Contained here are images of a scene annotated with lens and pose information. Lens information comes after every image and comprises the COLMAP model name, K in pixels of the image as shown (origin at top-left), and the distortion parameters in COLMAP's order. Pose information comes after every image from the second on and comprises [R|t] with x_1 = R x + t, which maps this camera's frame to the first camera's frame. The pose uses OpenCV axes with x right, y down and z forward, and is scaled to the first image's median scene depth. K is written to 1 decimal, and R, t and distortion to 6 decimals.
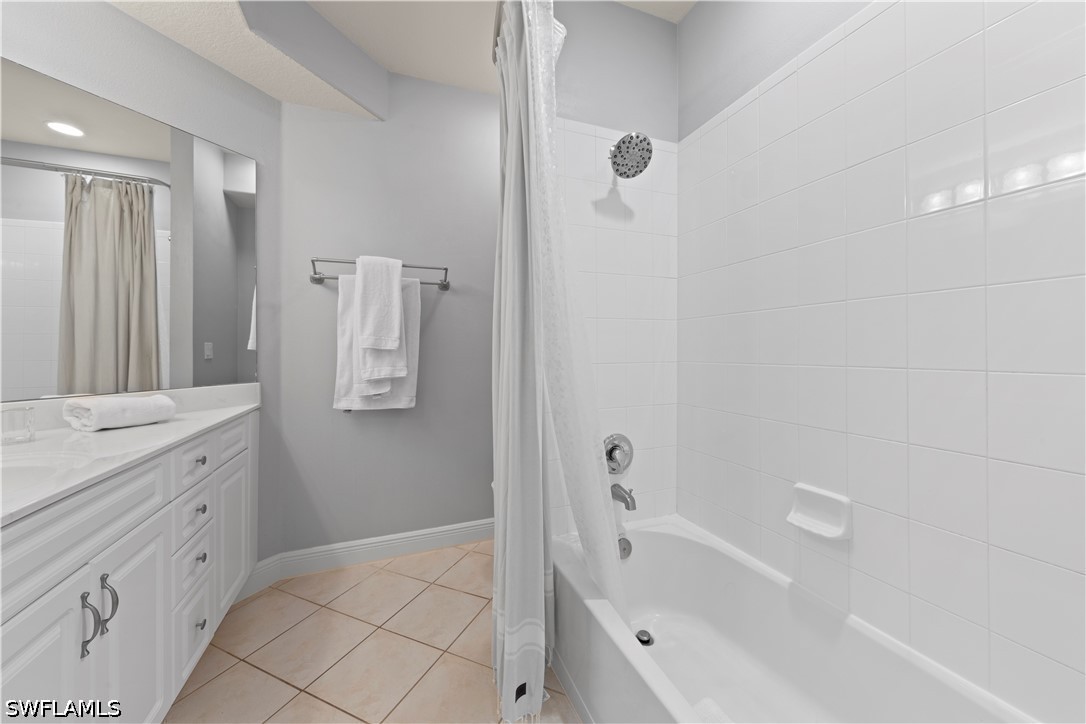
lens RADIAL K [[398.3, 0, 540.6], [0, 398.3, 353.5], [0, 0, 1]] dist [0.000754, -0.000235]
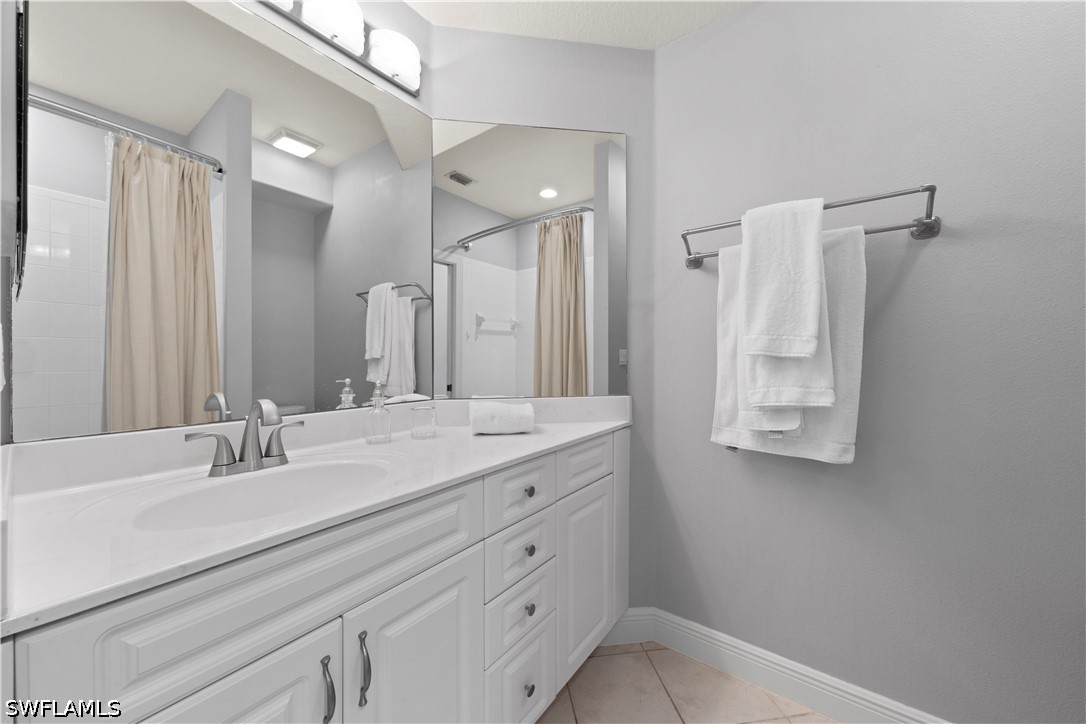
lens RADIAL K [[398.3, 0, 540.6], [0, 398.3, 353.5], [0, 0, 1]] dist [0.000754, -0.000235]
pose [[0.533869, -0.004101, -0.845557, -0.089123], [-0.008982, 0.999904, -0.010521, -0.005960], [0.845520, 0.013212, 0.533781, 0.372326]]
